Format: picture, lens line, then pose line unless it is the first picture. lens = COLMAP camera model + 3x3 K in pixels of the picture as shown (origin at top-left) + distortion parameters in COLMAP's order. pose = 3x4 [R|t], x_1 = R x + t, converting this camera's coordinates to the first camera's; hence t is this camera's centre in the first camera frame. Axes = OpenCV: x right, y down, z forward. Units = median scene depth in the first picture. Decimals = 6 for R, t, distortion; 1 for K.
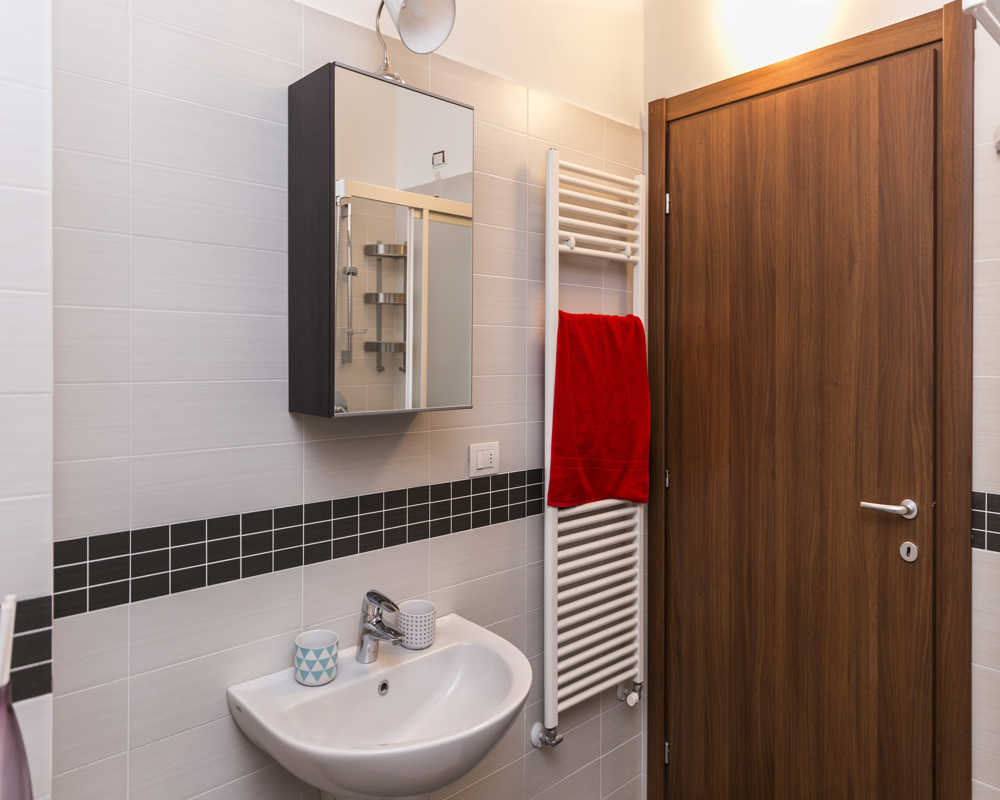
lens RADIAL K [[691.9, 0, 500.0], [0, 691.9, 400.0], [0, 0, 1]] dist [0.005726, -0.001693]
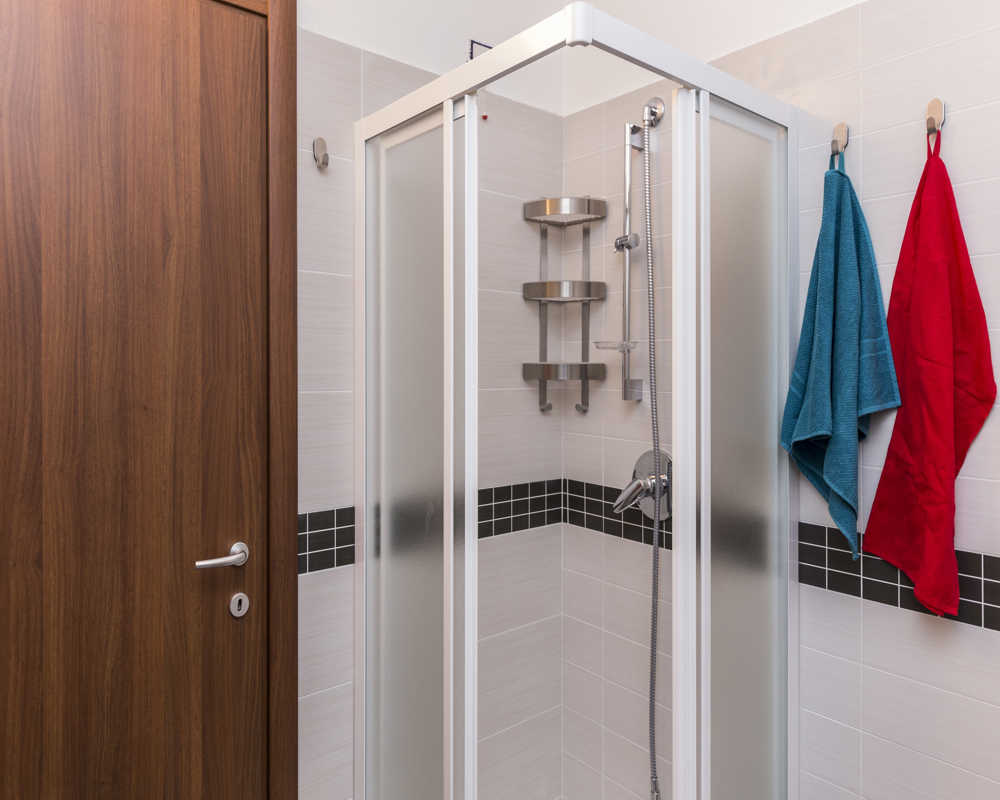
lens RADIAL K [[691.9, 0, 500.0], [0, 691.9, 400.0], [0, 0, 1]] dist [0.005726, -0.001693]
pose [[0.616438, -0.006152, 0.787379, 0.137816], [0.002900, 0.999980, 0.005543, -0.032597], [-0.787398, -0.001133, 0.616444, 0.252704]]
